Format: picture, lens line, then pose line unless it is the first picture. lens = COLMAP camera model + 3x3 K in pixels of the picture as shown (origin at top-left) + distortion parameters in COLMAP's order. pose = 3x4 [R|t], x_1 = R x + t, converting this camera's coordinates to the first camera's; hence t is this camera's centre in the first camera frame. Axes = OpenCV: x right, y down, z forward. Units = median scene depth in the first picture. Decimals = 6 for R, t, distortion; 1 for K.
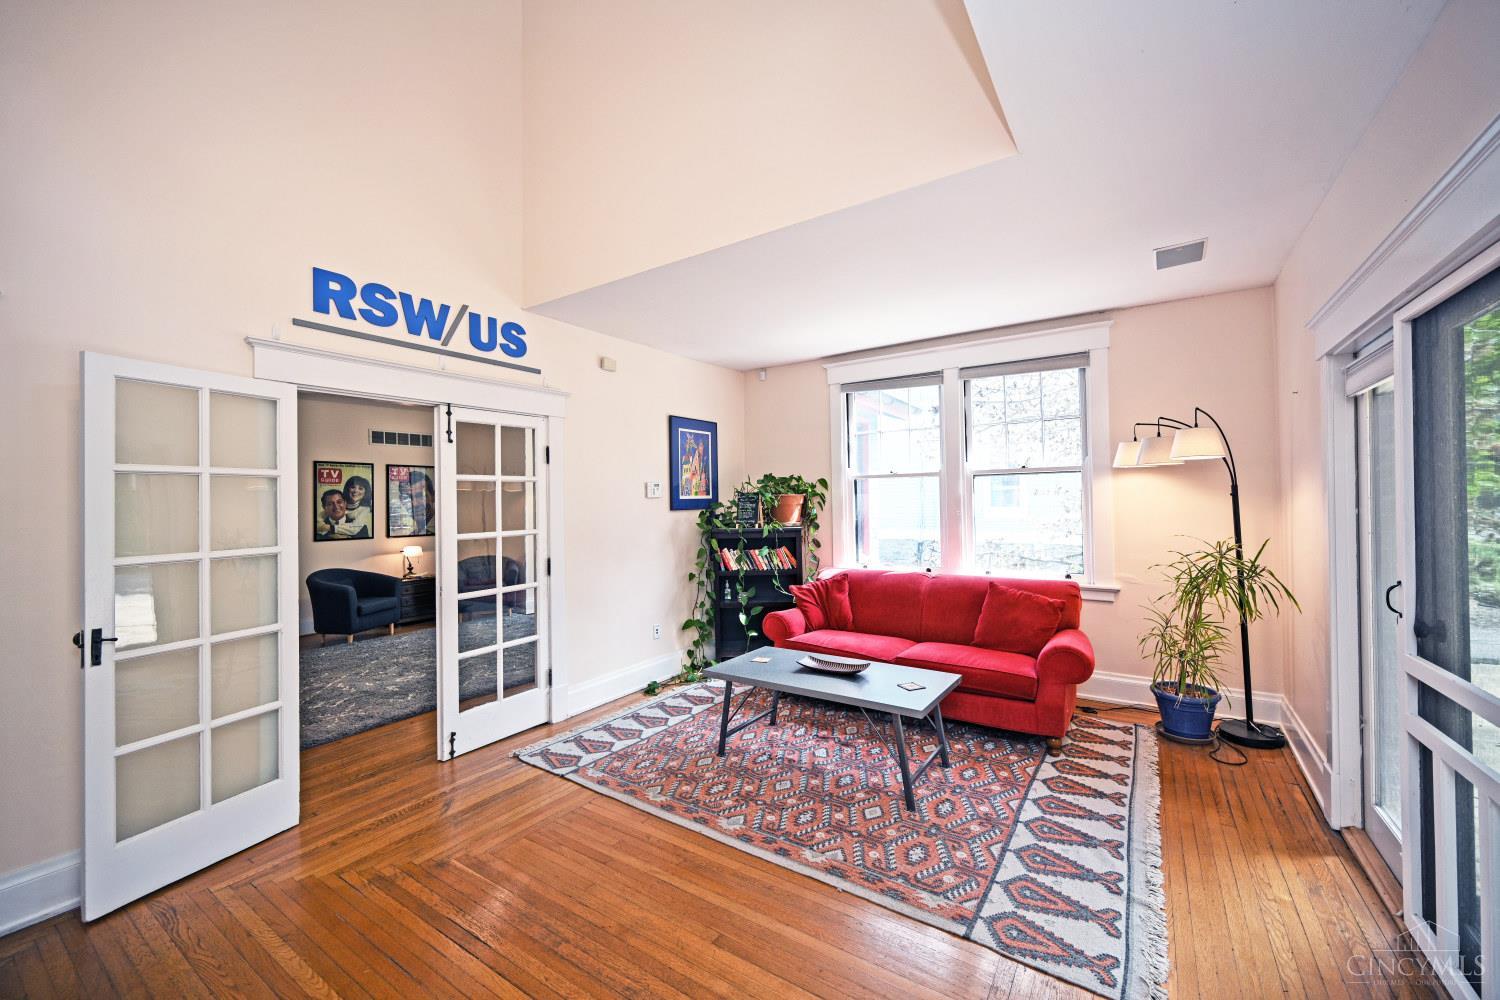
lens RADIAL K [[592.5, 0, 750.7], [0, 592.5, 491.0], [0, 0, 1]] dist [0.001154, -0.000253]
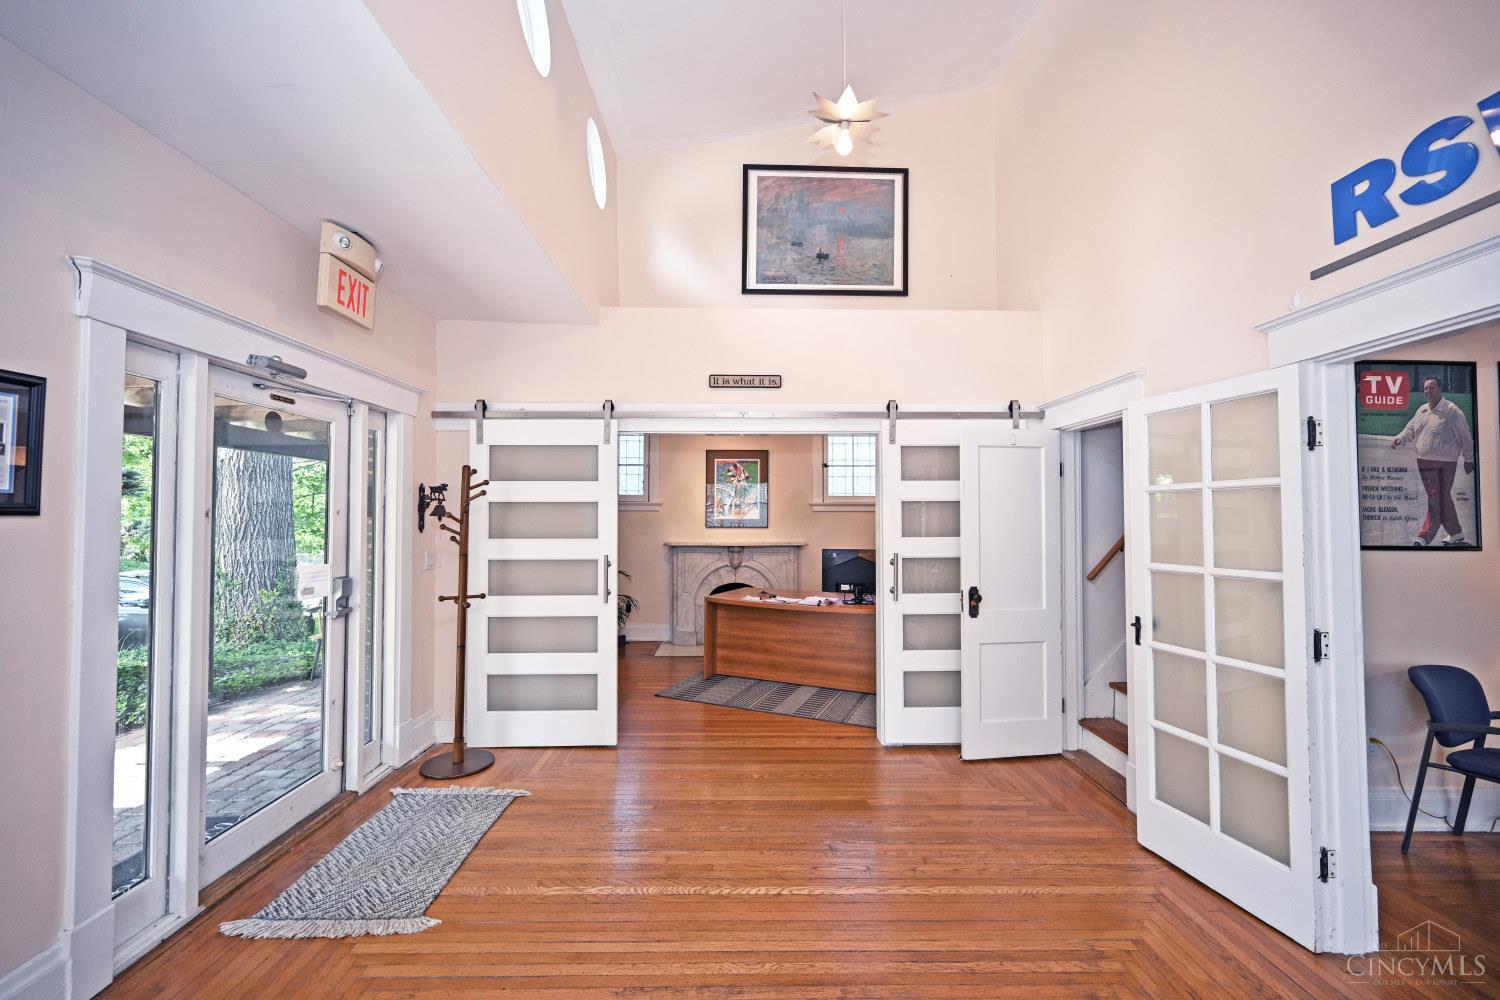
lens RADIAL K [[592.5, 0, 752.2], [0, 592.5, 502.9], [0, 0, 1]] dist [0.001154, -0.000253]
pose [[-0.818576, -0.005251, -0.574375, 0.217982], [0.018652, 0.999188, -0.035716, 0.012478], [0.574096, -0.039950, -0.817813, 1.106894]]
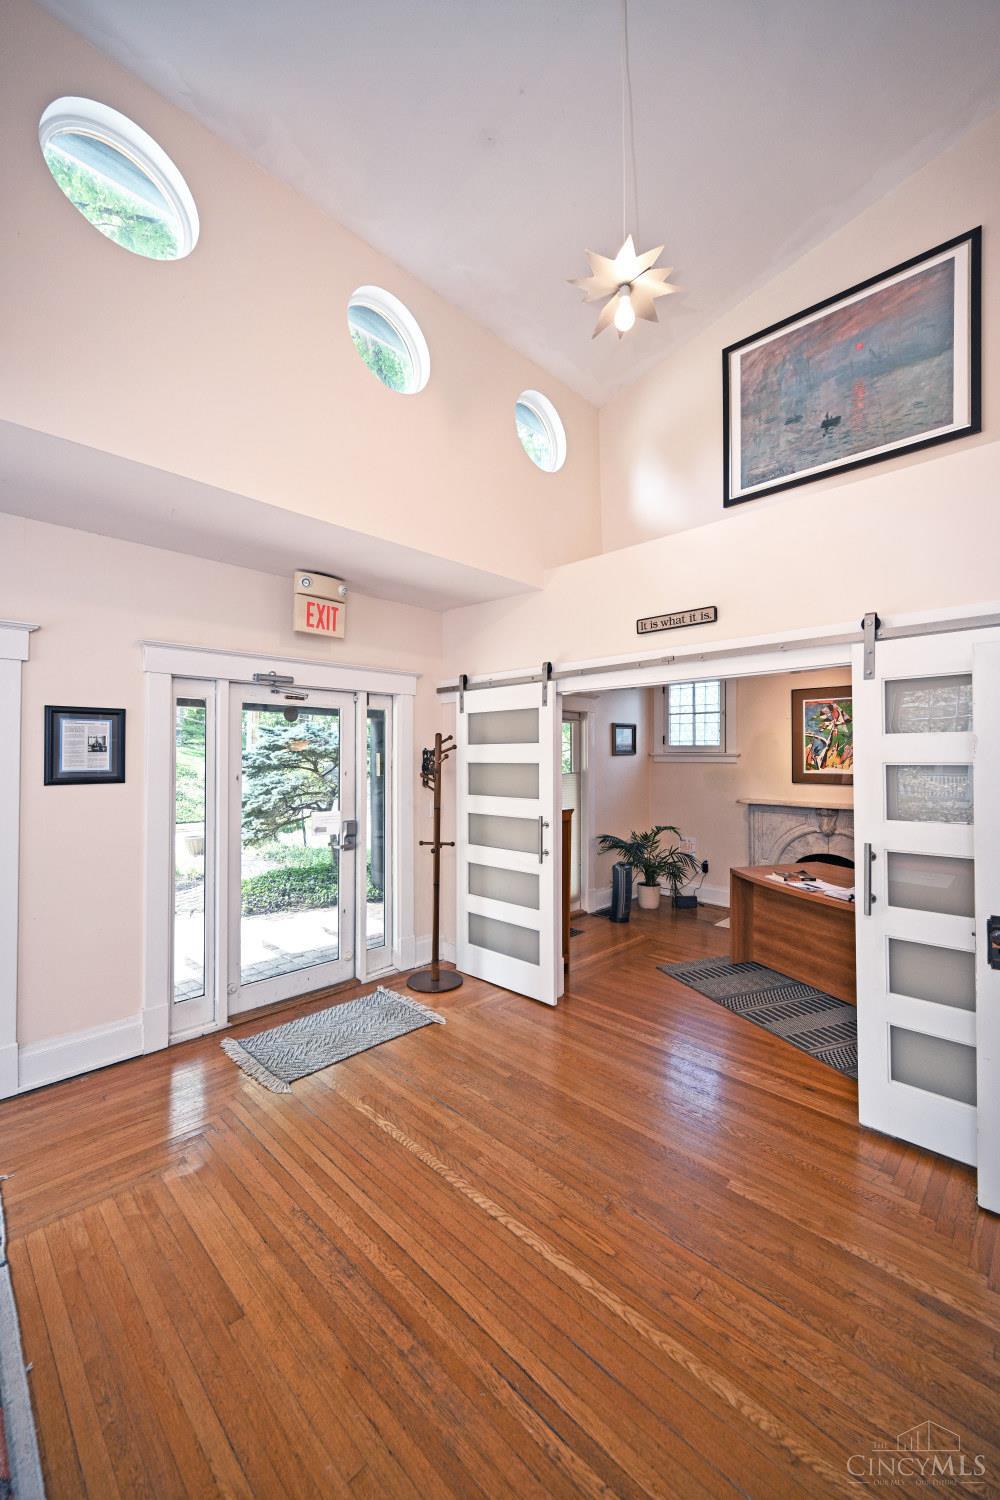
lens RADIAL K [[592.5, 0, 506.0], [0, 592.5, 748.8], [0, 0, 1]] dist [0.001154, -0.000253]
pose [[-0.983319, 0.012481, 0.181458, -0.395706], [0.006039, 0.999333, -0.036007, -0.025706], [-0.181787, -0.034311, -0.982739, 1.169416]]
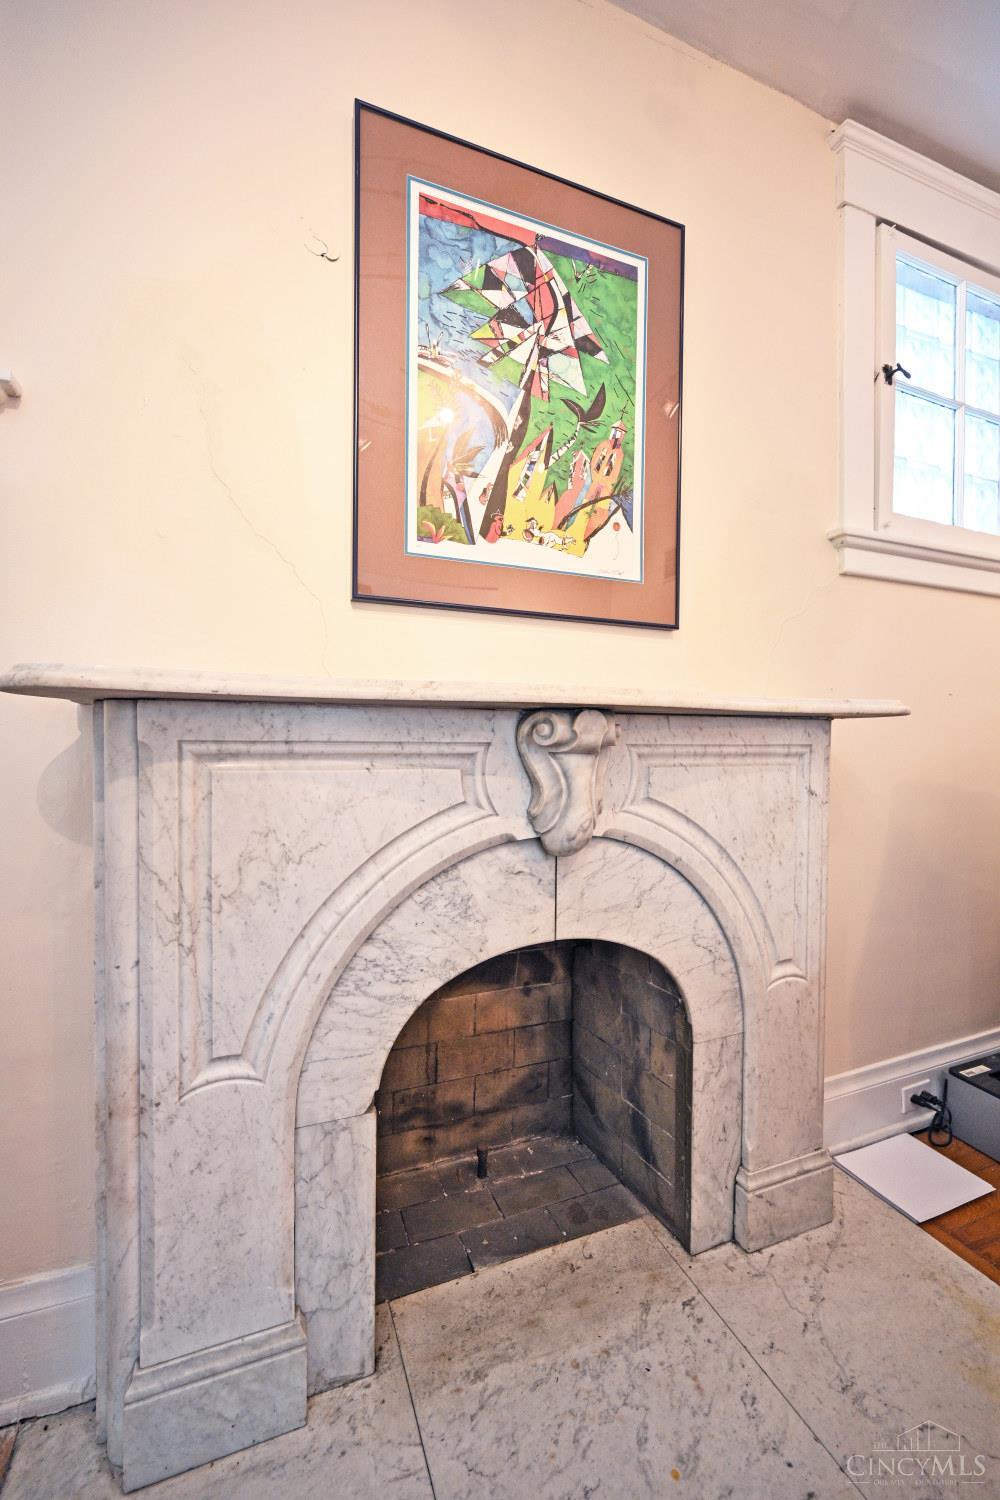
lens RADIAL K [[592.5, 0, 495.3], [0, 592.5, 748.7], [0, 0, 1]] dist [0.001154, -0.000253]
pose [[-0.578413, 0.019481, -0.815511, -0.706553], [0.019827, 0.999755, 0.009819, 0.111356], [0.815503, -0.010489, -0.578658, -0.600915]]
